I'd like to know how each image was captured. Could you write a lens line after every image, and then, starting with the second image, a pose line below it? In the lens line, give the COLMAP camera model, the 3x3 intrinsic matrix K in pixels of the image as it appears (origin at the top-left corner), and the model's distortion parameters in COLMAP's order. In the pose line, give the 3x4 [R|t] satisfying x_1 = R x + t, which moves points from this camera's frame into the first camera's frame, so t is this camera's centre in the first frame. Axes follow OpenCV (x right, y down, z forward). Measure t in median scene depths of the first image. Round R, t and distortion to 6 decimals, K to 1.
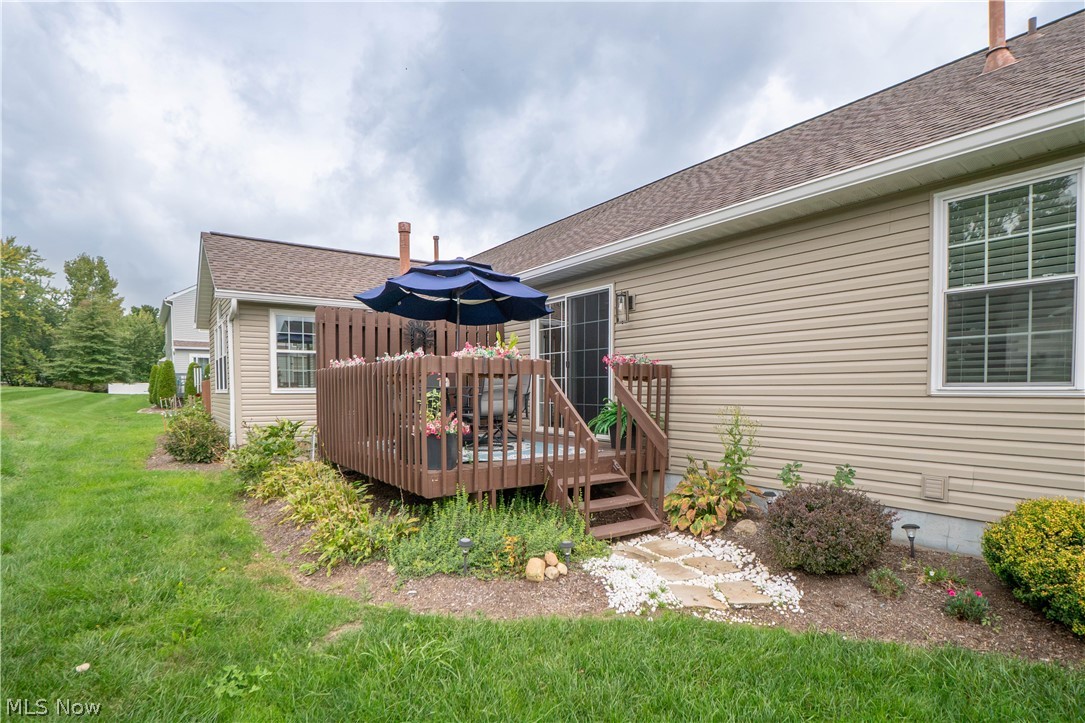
lens RADIAL K [[544.0, 0, 543.1], [0, 544.0, 415.2], [0, 0, 1]] dist [-0.029738, 0.000726]
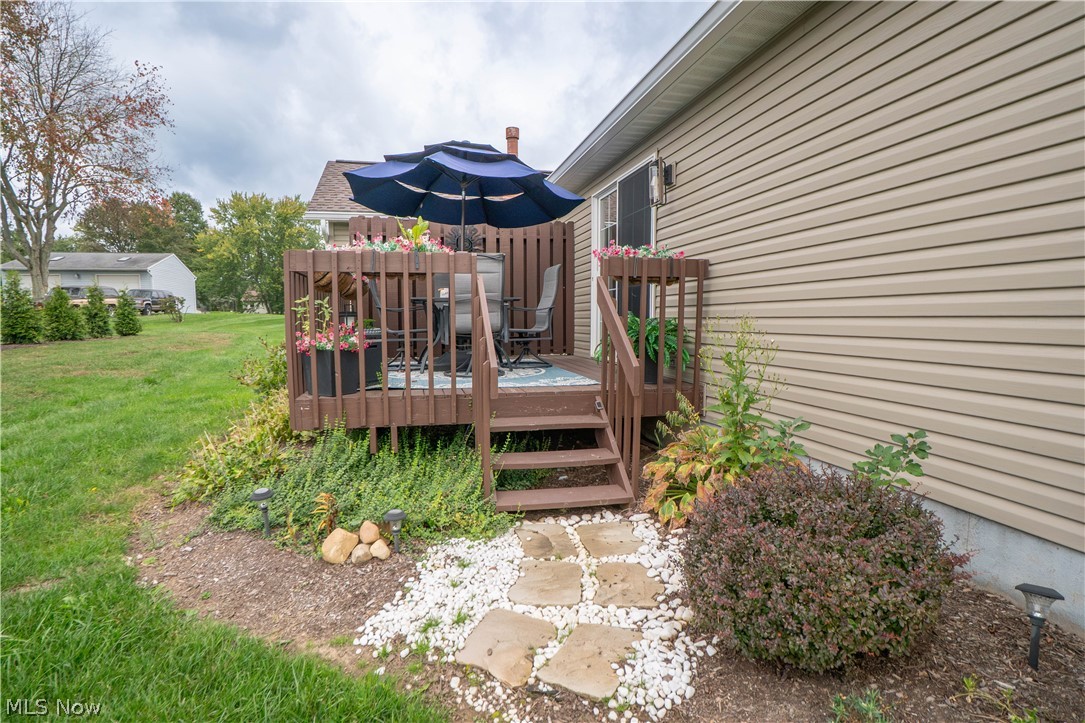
lens RADIAL K [[547.3, 0, 536.0], [0, 547.3, 368.1], [0, 0, 1]] dist [-0.030414, 0.000345]
pose [[0.915124, 0.035303, -0.401623, 0.400026], [-0.017412, 0.998690, 0.048111, 0.015303], [0.402796, -0.037035, 0.914540, 0.383202]]
